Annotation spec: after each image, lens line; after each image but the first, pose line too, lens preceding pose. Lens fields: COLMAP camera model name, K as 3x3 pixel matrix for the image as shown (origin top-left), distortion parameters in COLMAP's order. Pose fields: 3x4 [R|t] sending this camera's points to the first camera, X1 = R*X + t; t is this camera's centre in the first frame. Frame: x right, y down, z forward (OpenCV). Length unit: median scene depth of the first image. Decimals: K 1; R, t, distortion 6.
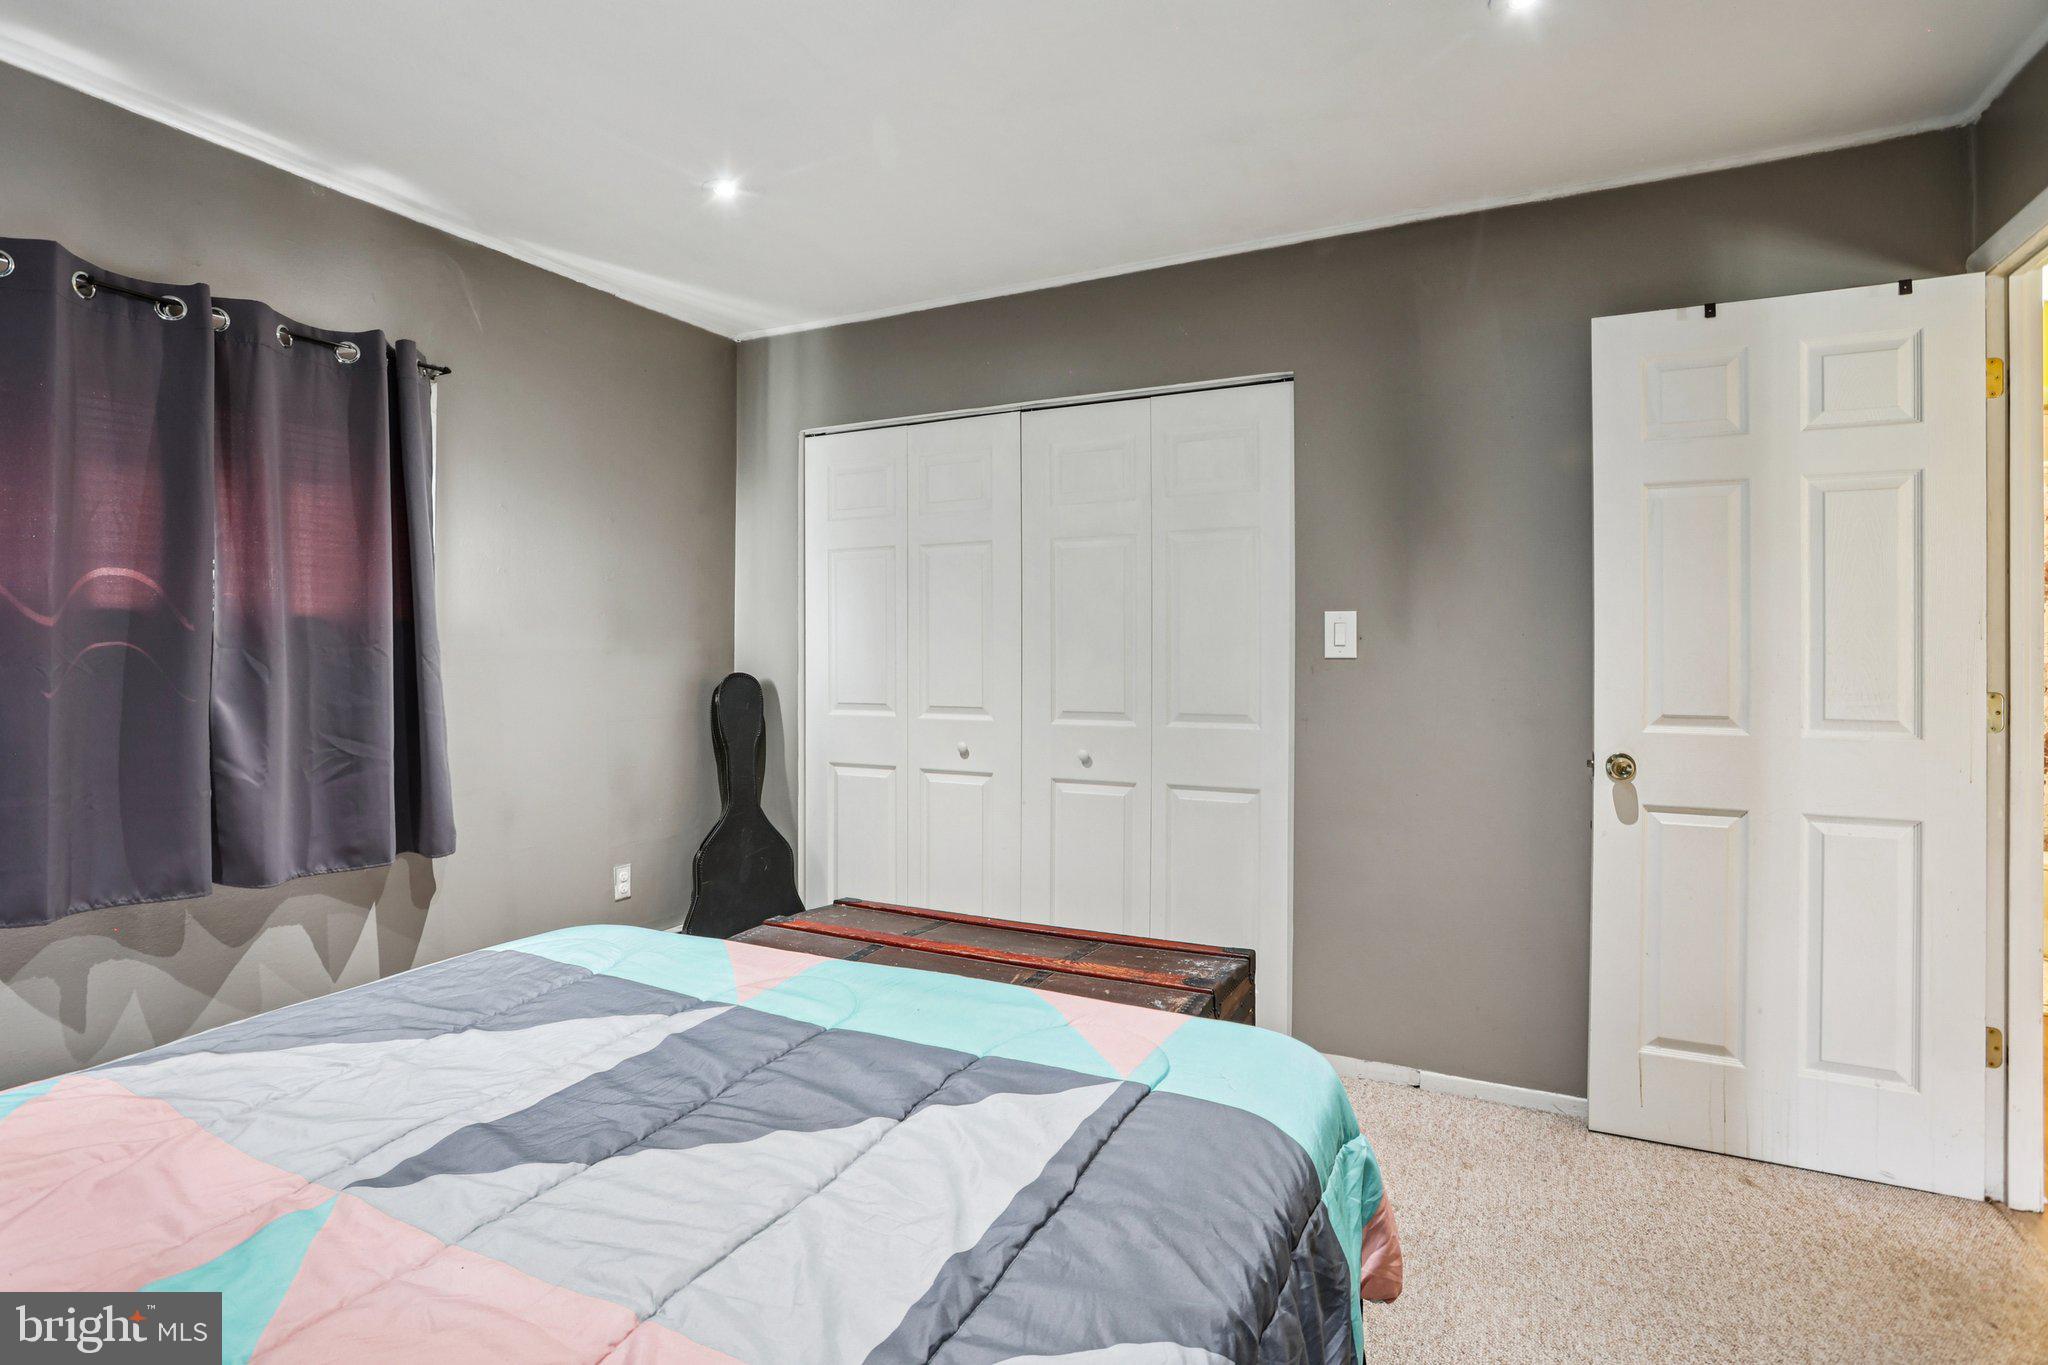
lens RADIAL K [[1009.5, 0, 1001.8], [0, 1009.5, 654.6], [0, 0, 1]] dist [-0.079788, 0.040069]
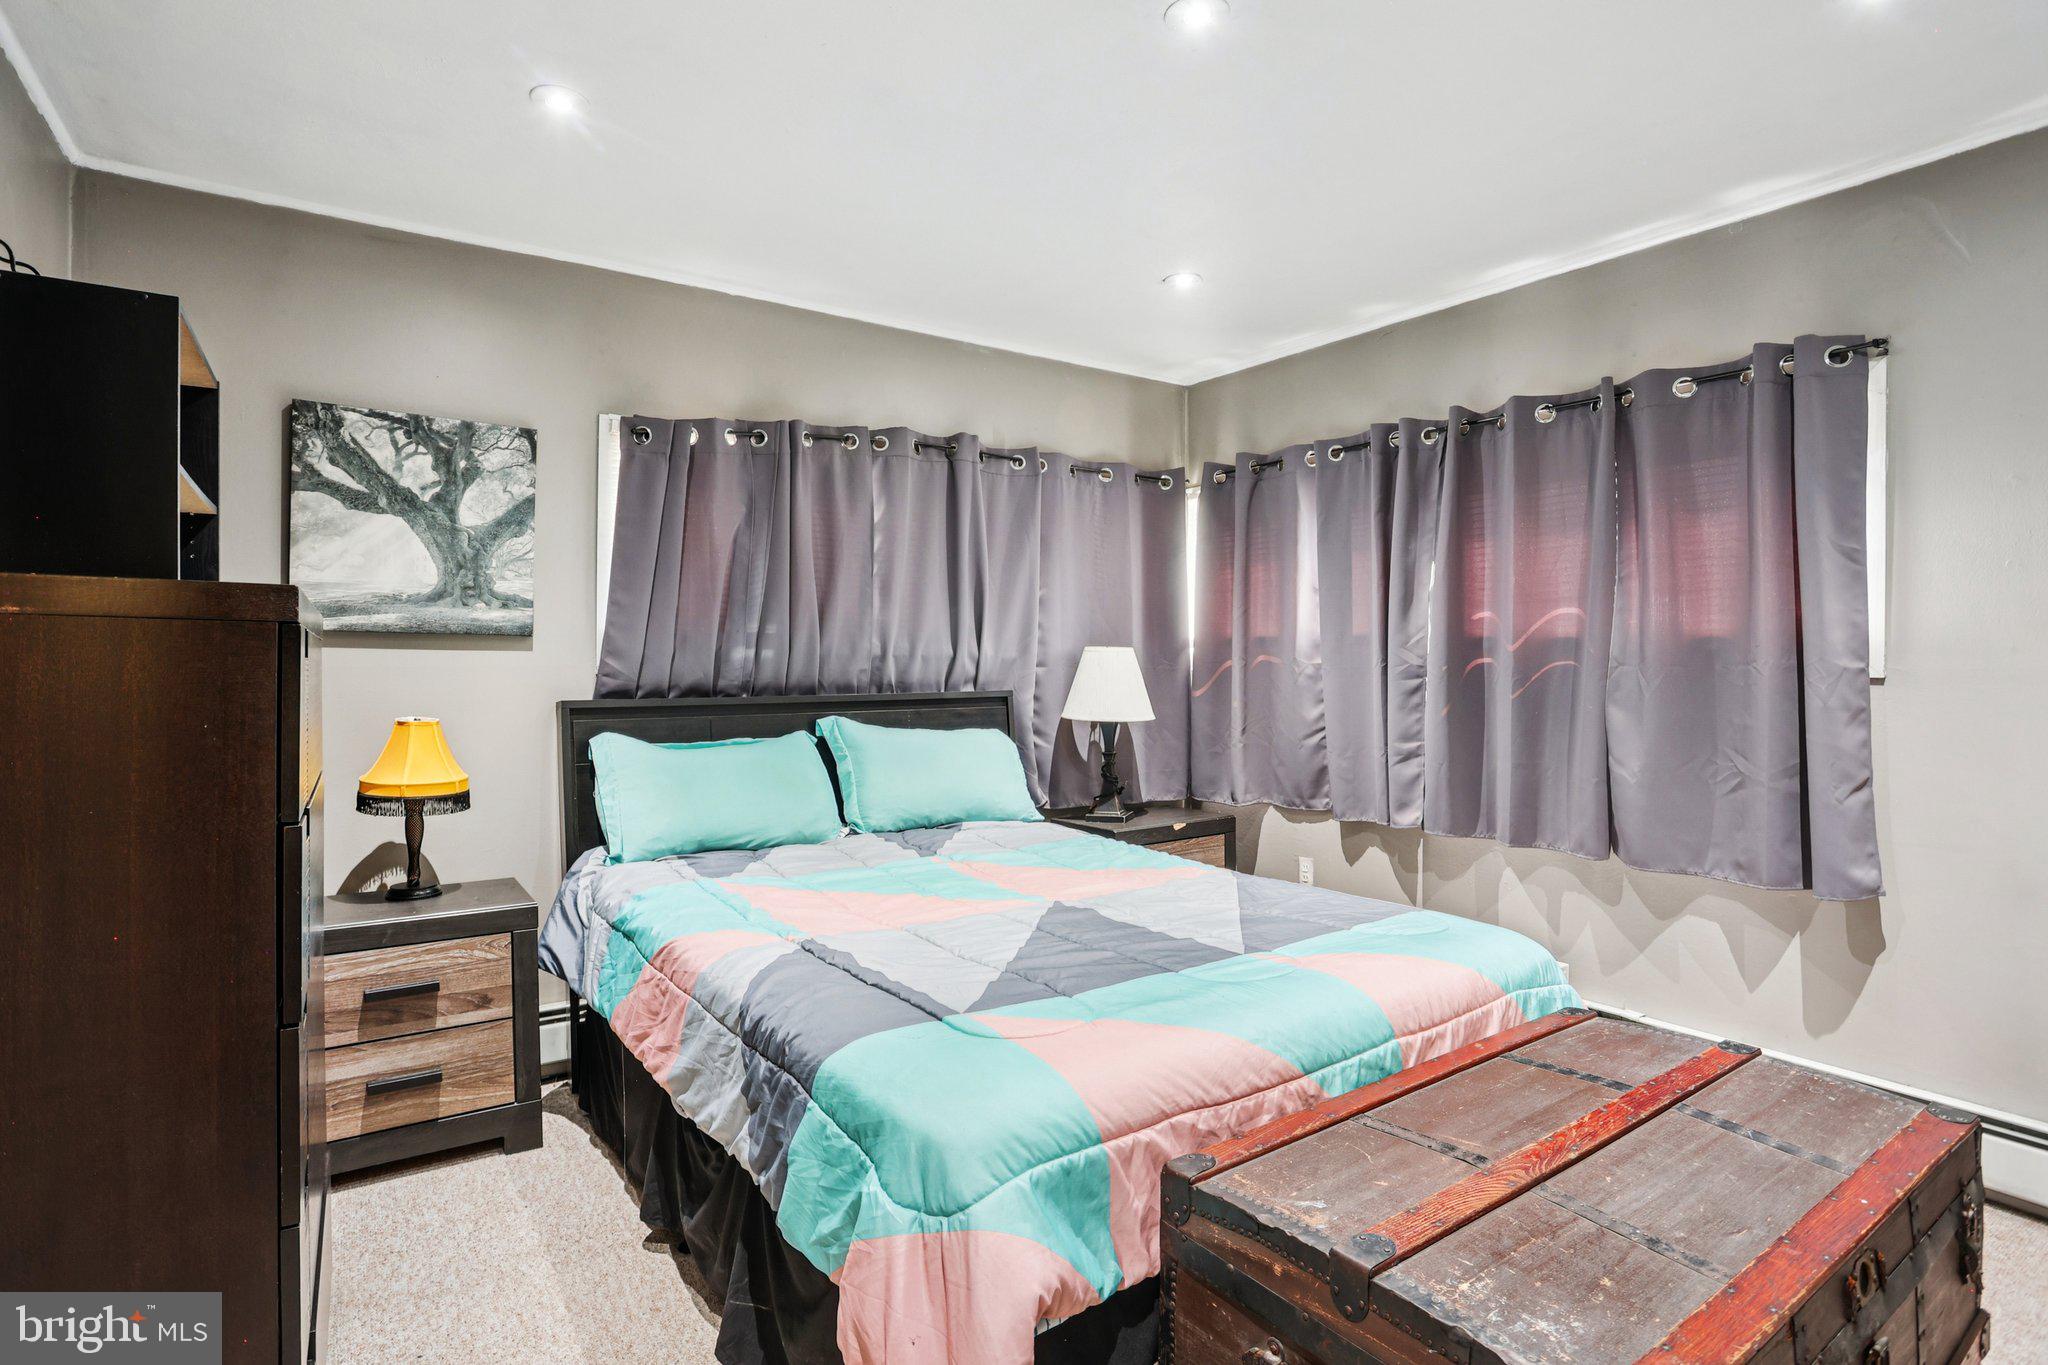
lens RADIAL K [[1009.5, 0, 1001.8], [0, 1009.5, 654.6], [0, 0, 1]] dist [-0.079788, 0.040069]
pose [[-0.471582, -0.009859, -0.881767, 0.629919], [-0.004997, 0.999951, -0.008508, -0.005785], [0.881808, 0.000394, -0.471608, 0.849924]]
